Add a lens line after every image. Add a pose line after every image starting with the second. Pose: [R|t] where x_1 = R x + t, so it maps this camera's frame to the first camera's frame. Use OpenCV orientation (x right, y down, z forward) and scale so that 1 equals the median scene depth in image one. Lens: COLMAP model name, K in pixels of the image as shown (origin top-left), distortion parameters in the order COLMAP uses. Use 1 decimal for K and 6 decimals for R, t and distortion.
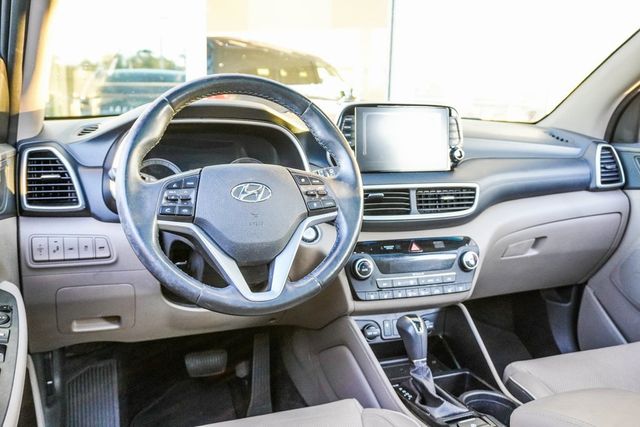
lens RADIAL K [[562.1, 0, 320.0], [0, 562.1, 213.5], [0, 0, 1]] dist [-0.008012, -0.001951]
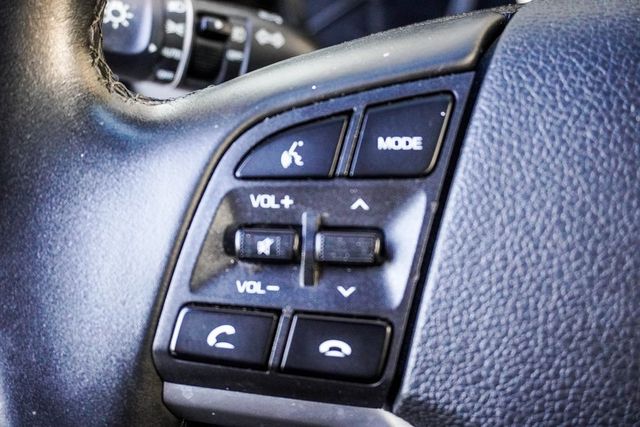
lens RADIAL K [[847.7, 0, 320.0], [0, 847.7, 213.5], [0, 0, 1]] dist [-0.708181, -0.002677]
pose [[0.896386, 0.170451, -0.409192, -0.115709], [-0.047130, 0.954529, 0.294369, -0.071367], [0.440761, -0.244584, 0.863660, 0.584867]]
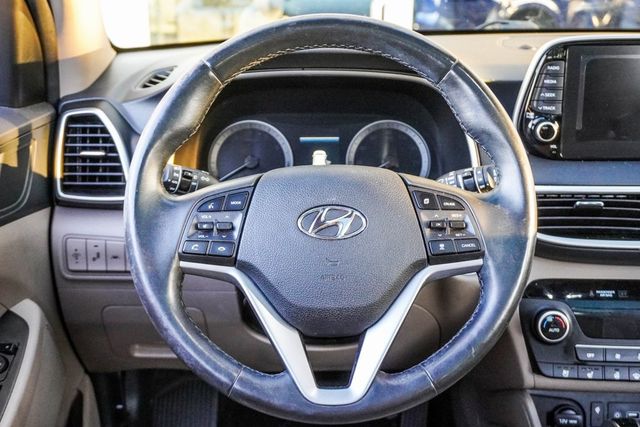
lens RADIAL K [[755.5, 0, 320.0], [0, 755.5, 213.5], [0, 0, 1]] dist [-0.003316, -0.000438]
pose [[0.936638, 0.086698, -0.339401, 0.105292], [-0.042395, 0.989822, 0.135849, -0.116613], [0.347724, -0.112852, 0.930781, 0.179549]]
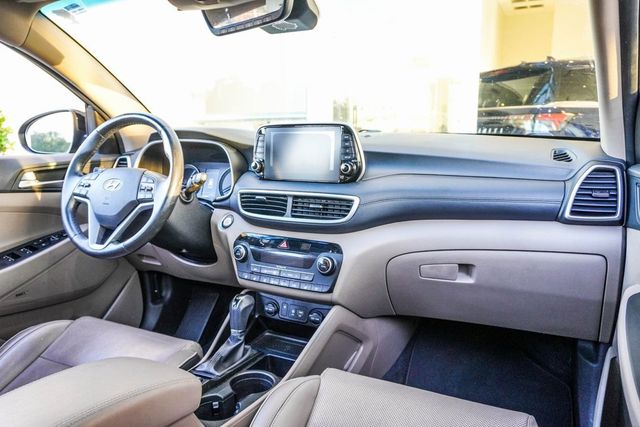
lens RADIAL K [[473.9, 0, 320.0], [0, 473.9, 213.5], [0, 0, 1]] dist [-0.037290, -0.000073]
pose [[0.680998, 0.103520, -0.724931, 0.962142], [-0.108461, 0.993297, 0.039955, -0.054700], [0.724209, 0.051417, 0.687661, 0.371898]]
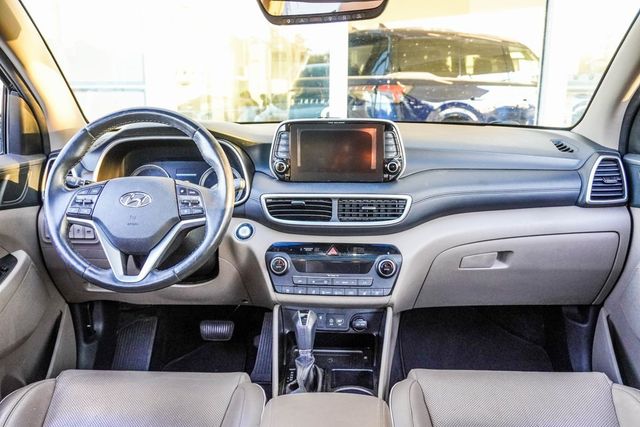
lens RADIAL K [[555.2, 0, 320.0], [0, 555.2, 213.5], [0, 0, 1]] dist [-0.010653, -0.003710]
pose [[0.918641, 0.061303, -0.390309, 0.582605], [-0.048809, 0.997931, 0.041859, -0.059973], [0.392067, -0.019403, 0.919732, -0.017814]]
